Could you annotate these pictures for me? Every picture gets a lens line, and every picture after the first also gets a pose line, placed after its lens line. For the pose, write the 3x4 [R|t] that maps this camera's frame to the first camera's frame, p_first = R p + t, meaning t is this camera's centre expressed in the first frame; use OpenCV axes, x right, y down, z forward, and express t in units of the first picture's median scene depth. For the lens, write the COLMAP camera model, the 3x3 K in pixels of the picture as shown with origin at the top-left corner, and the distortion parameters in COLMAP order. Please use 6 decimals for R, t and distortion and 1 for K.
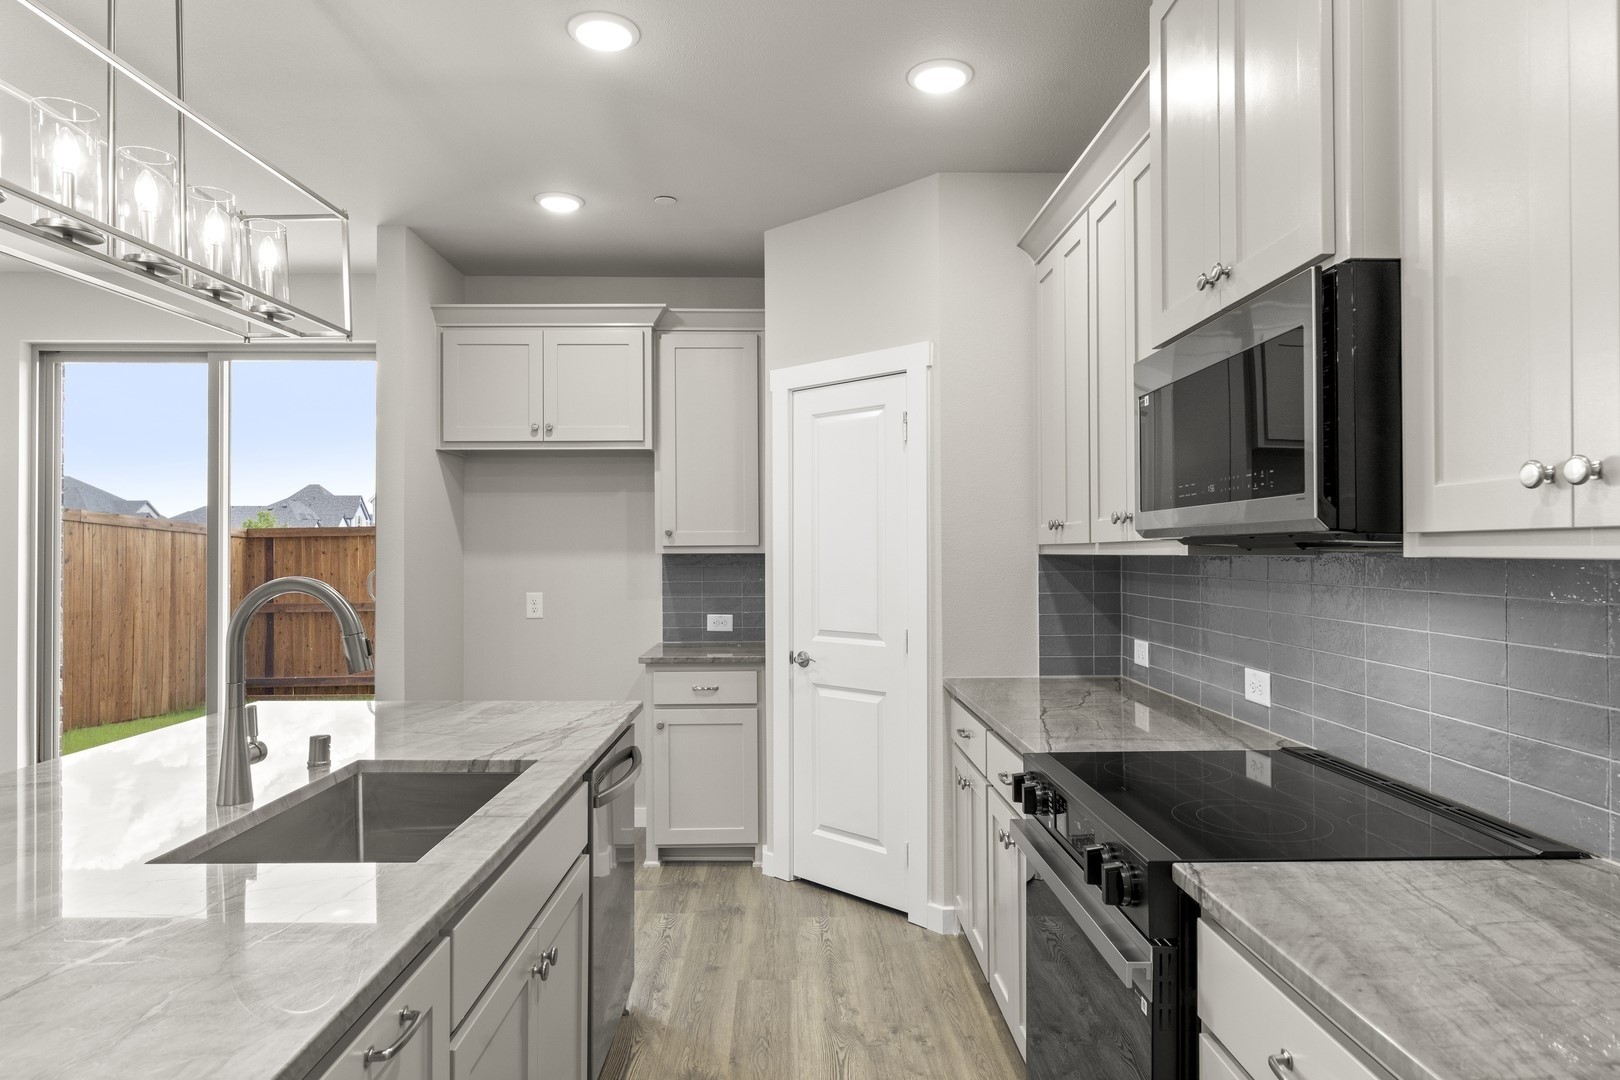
lens RADIAL K [[959.6, 0, 810.5], [0, 959.6, 543.7], [0, 0, 1]] dist [0.002547, 0.000055]
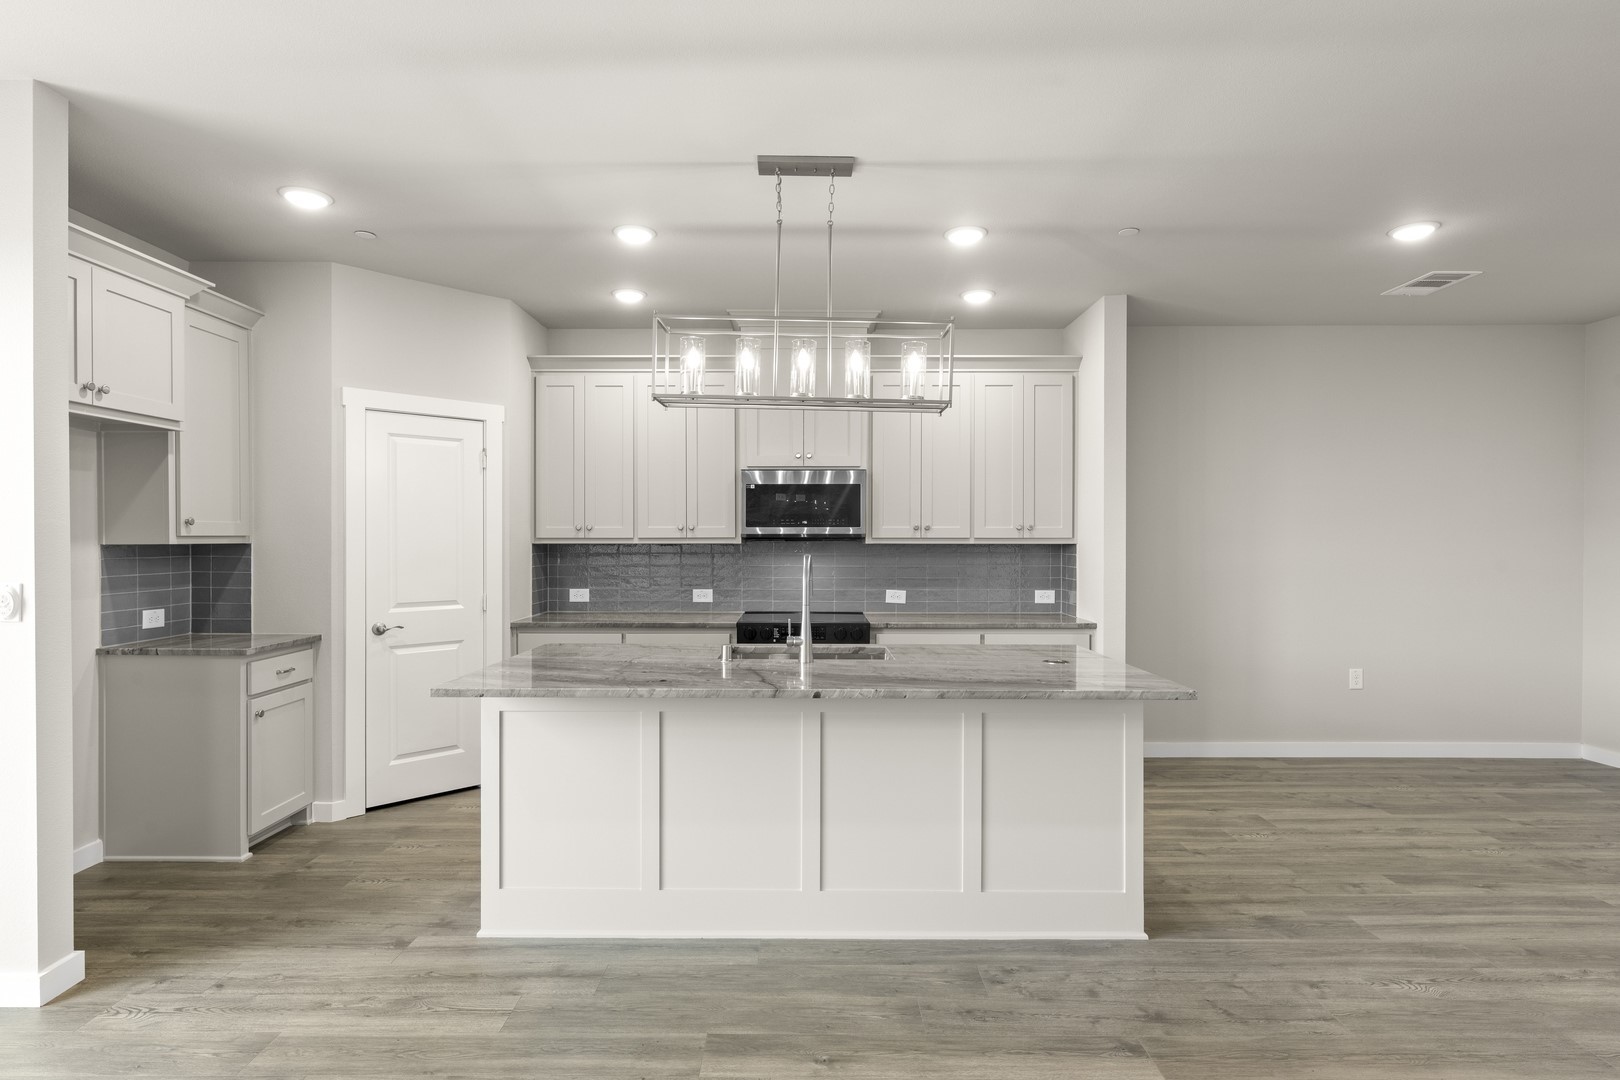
lens RADIAL K [[842.8, 0, 810.8], [0, 842.8, 540.5], [0, 0, 1]] dist [0.001079, 0.000116]
pose [[0.015686, -0.002262, 0.999874, -1.096395], [-0.010745, 0.999939, 0.002431, -0.002077], [-0.999819, -0.010782, 0.015661, 0.431910]]
